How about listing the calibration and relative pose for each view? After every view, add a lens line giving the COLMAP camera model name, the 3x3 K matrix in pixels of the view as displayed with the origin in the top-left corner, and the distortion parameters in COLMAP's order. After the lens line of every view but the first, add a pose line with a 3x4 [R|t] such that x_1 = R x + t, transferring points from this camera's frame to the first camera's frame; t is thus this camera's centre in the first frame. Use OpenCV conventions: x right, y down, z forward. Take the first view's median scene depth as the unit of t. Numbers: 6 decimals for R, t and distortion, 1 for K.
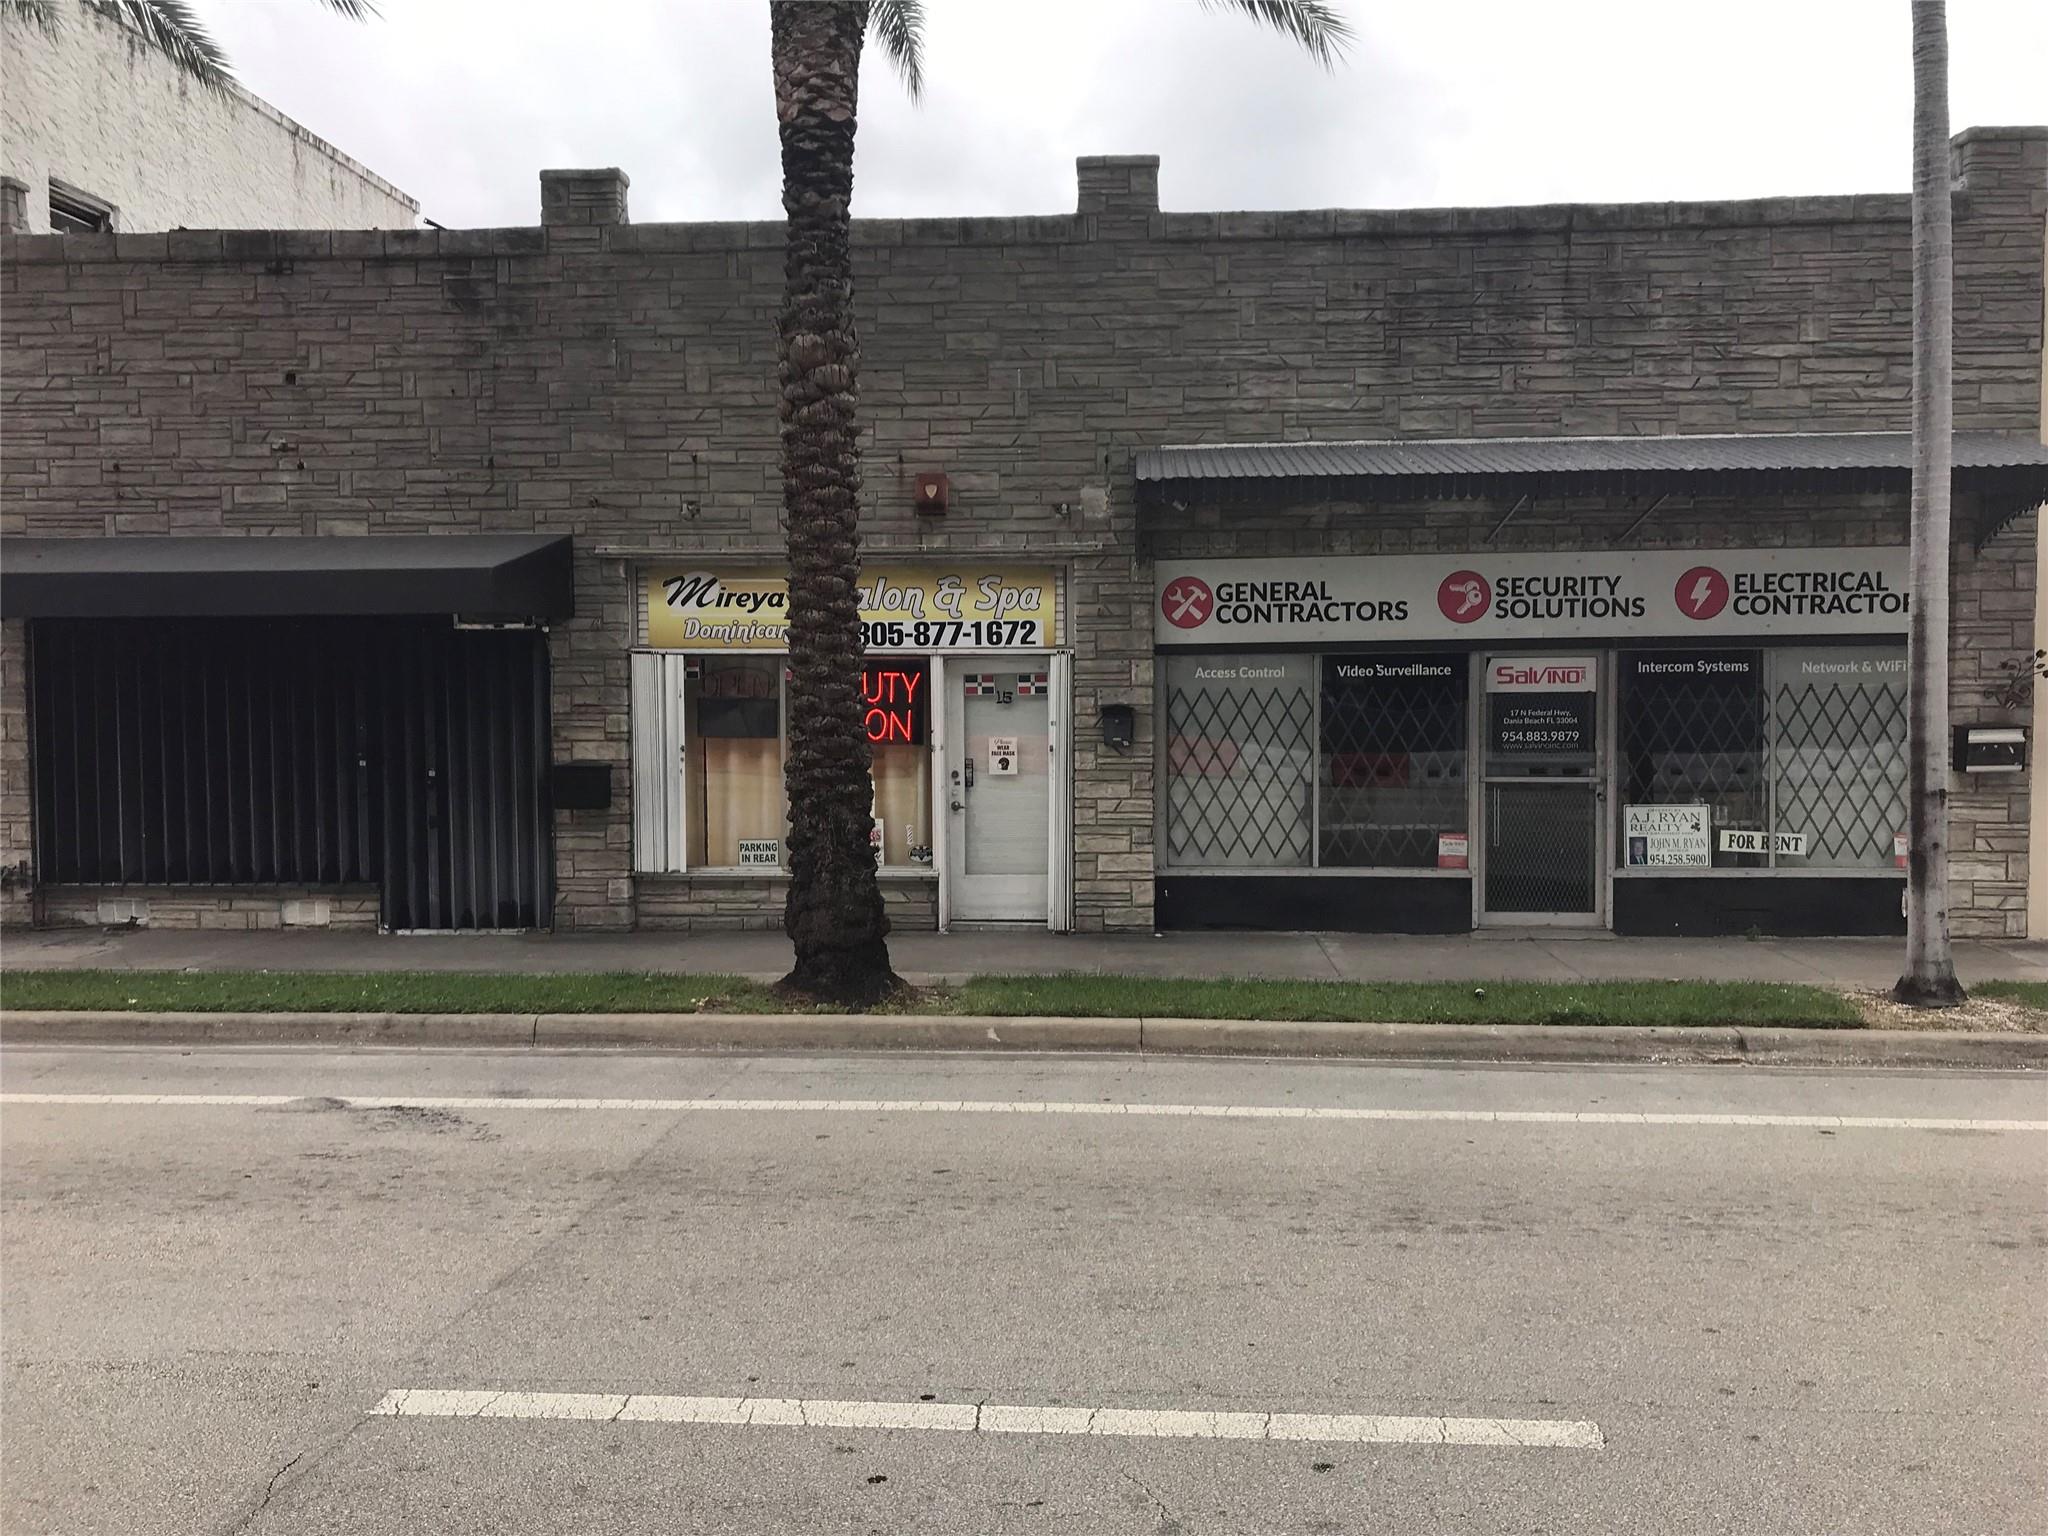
lens RADIAL K [[1657.4, 0, 928.3], [0, 1657.4, 799.5], [0, 0, 1]] dist [0.039734, -0.065979]
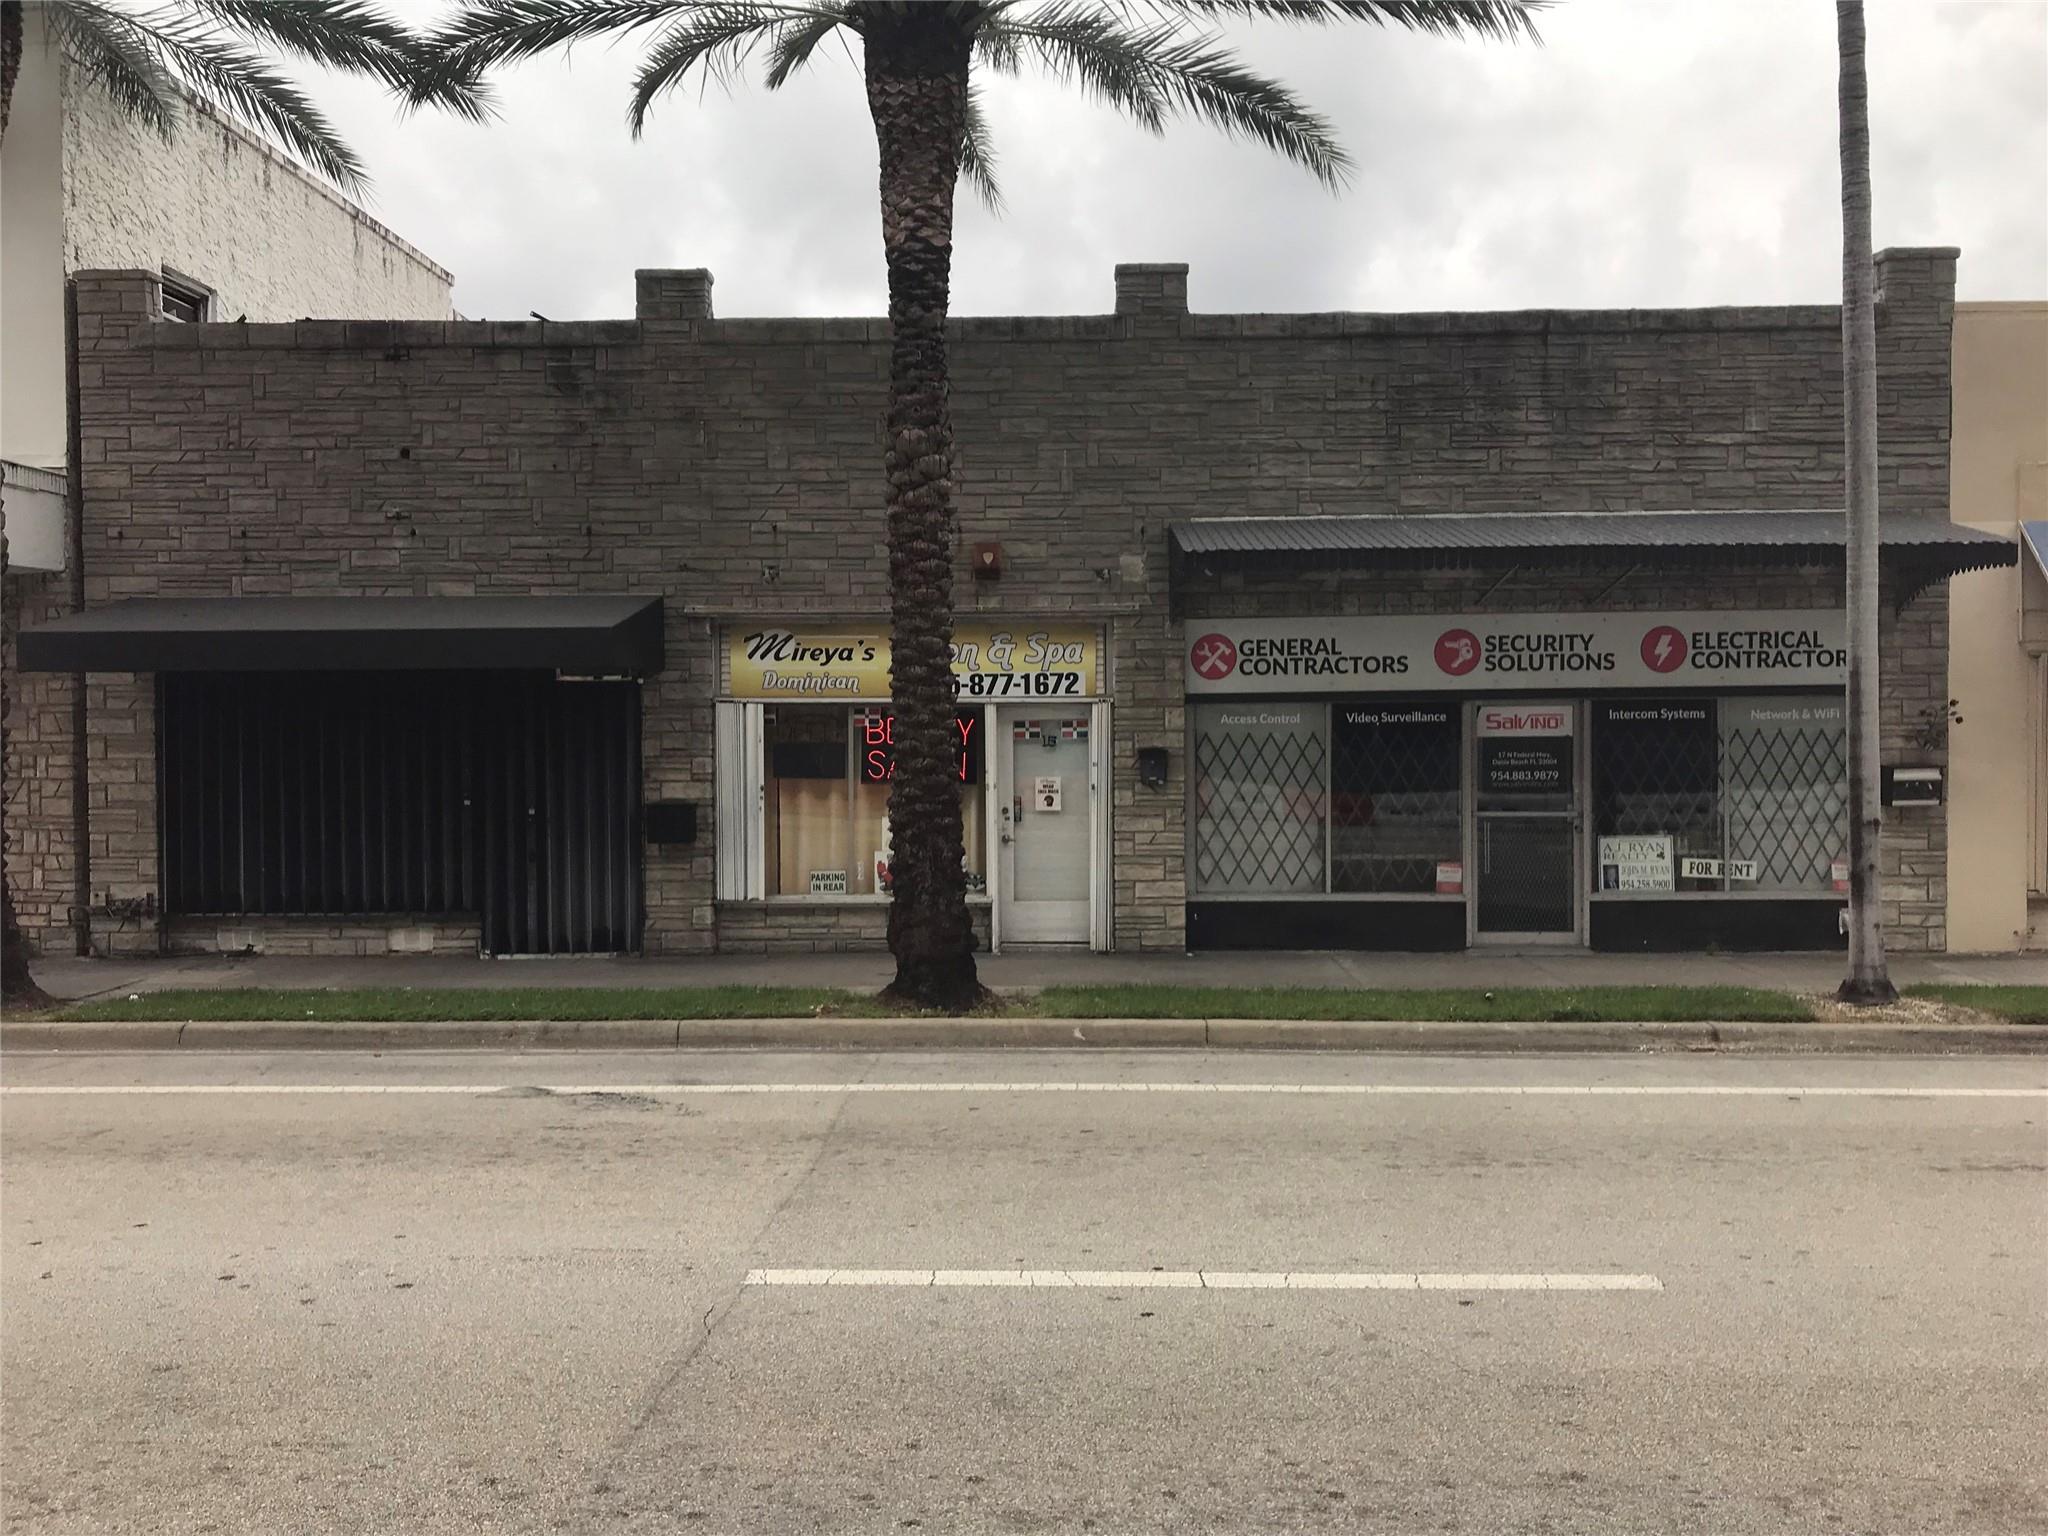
lens RADIAL K [[1694.0, 0, 912.2], [0, 1694.0, 806.7], [0, 0, 1]] dist [0.046205, -0.103138]
pose [[0.999134, -0.002959, 0.041494, -0.096630], [0.003921, 0.999725, -0.023108, 0.008235], [-0.041414, 0.023251, 0.998872, -0.136531]]
